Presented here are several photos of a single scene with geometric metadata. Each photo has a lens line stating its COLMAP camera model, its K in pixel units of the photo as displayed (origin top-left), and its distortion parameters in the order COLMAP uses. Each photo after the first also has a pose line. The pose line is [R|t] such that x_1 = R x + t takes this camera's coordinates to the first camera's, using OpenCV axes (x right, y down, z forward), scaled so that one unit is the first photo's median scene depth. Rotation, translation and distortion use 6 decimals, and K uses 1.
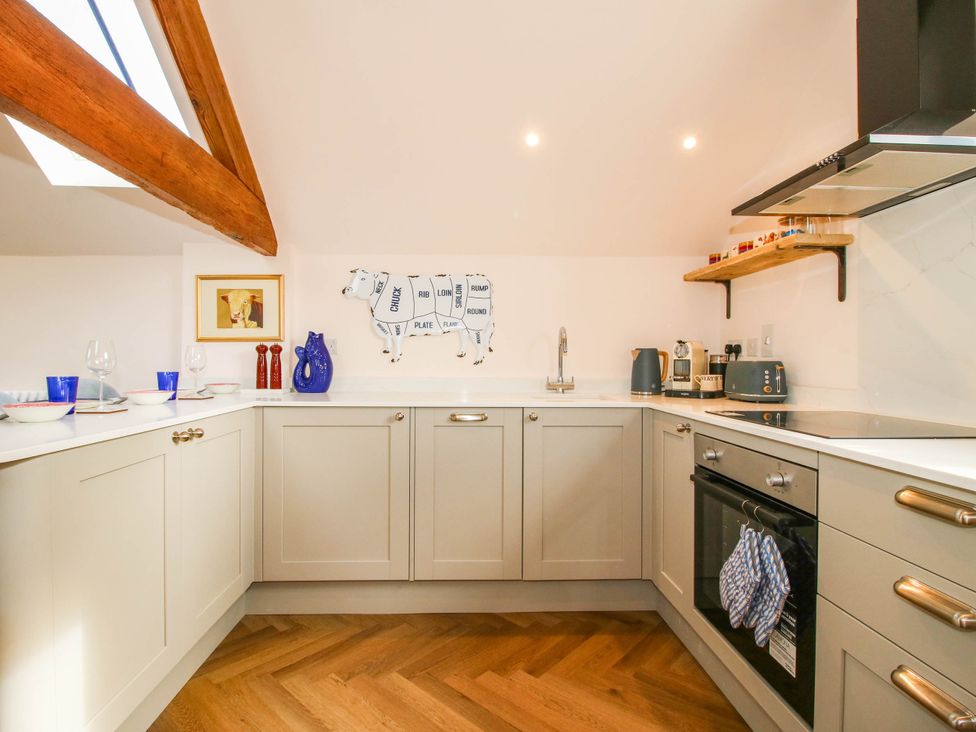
lens RADIAL K [[513.1, 0, 486.6], [0, 513.1, 361.4], [0, 0, 1]] dist [0.004547, -0.004559]
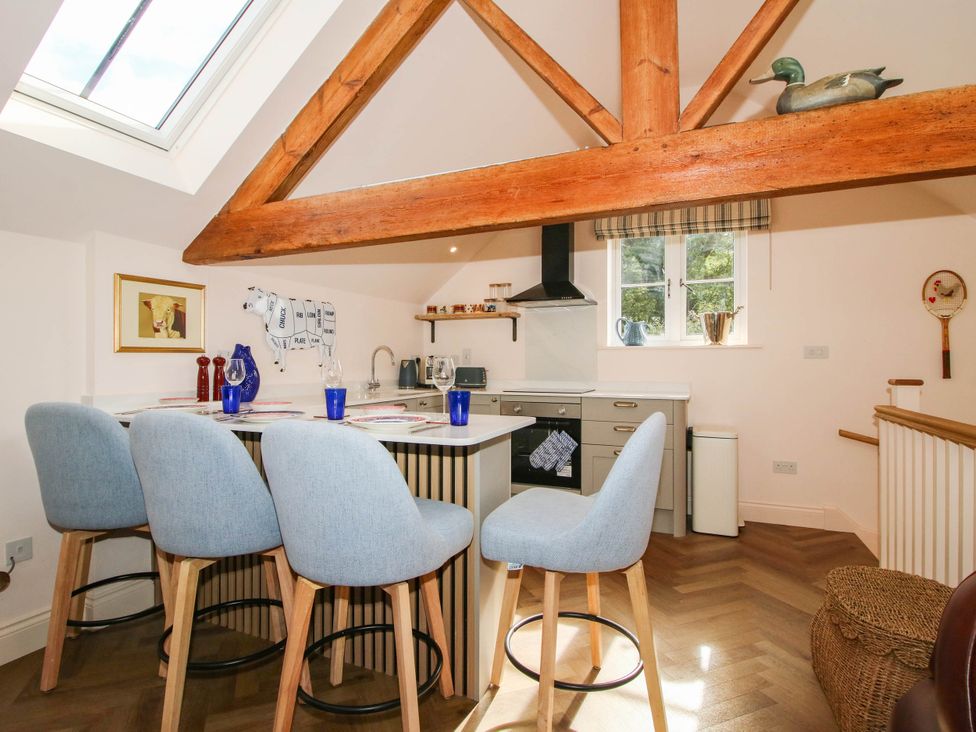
lens RADIAL K [[513.1, 0, 465.4], [0, 513.1, 364.5], [0, 0, 1]] dist [0.004547, -0.004559]
pose [[0.445562, -0.009546, 0.895200, -1.057349], [0.006938, 0.999950, 0.007210, -0.020767], [-0.895224, 0.002998, 0.445606, 0.113851]]
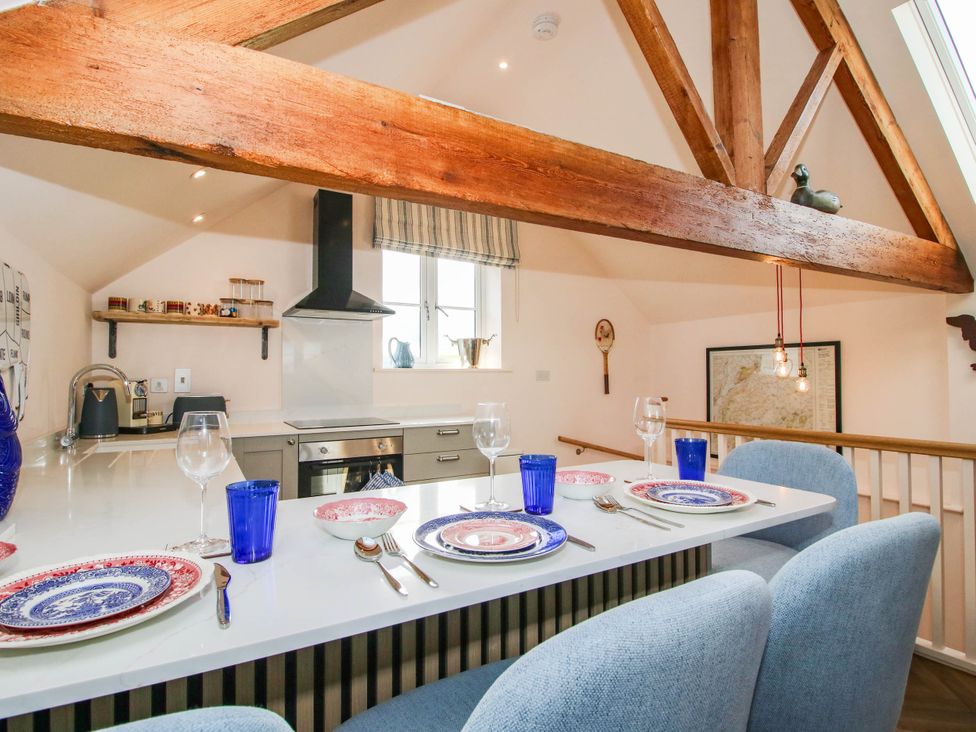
lens RADIAL K [[513.1, 0, 486.3], [0, 513.1, 362.4], [0, 0, 1]] dist [0.004547, -0.004559]
pose [[-0.462238, 0.018763, 0.886557, -0.842443], [0.006887, 0.999822, -0.017569, -0.050183], [-0.886729, -0.002016, -0.462285, 0.803605]]
